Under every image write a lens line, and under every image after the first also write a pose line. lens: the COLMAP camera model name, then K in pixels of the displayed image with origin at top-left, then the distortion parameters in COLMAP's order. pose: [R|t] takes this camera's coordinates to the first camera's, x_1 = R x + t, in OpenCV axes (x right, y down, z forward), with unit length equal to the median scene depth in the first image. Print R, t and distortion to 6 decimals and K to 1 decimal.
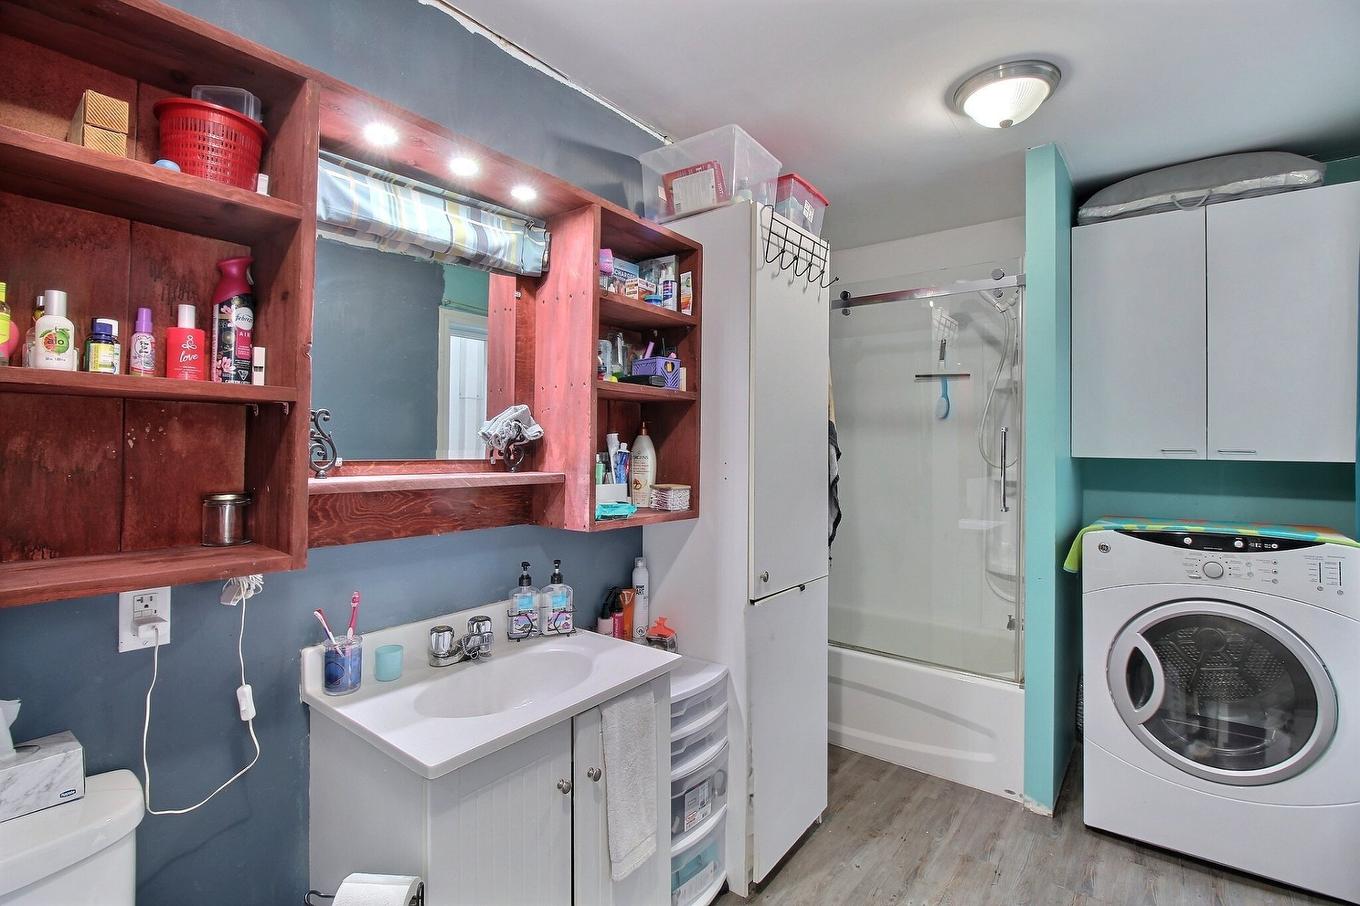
lens RADIAL K [[631.8, 0, 679.3], [0, 631.8, 436.4], [0, 0, 1]] dist [-0.001659, -0.011382]
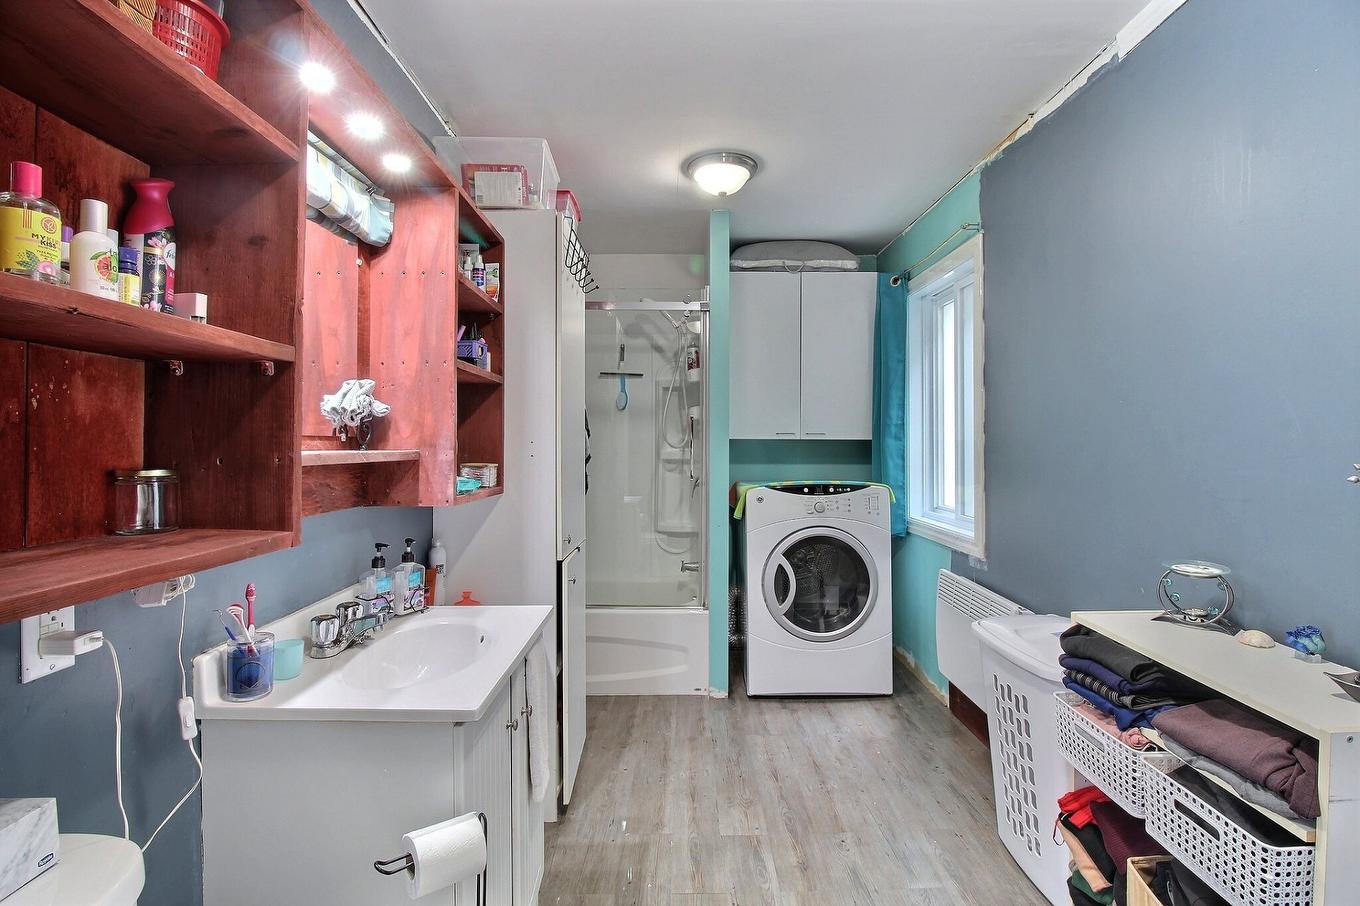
lens RADIAL K [[631.8, 0, 679.3], [0, 631.8, 436.4], [0, 0, 1]] dist [-0.001659, -0.011382]
pose [[0.787641, -0.002438, 0.616130, -0.457466], [-0.002019, 0.999977, 0.006539, 0.028083], [-0.616131, -0.006394, 0.787617, -0.037336]]
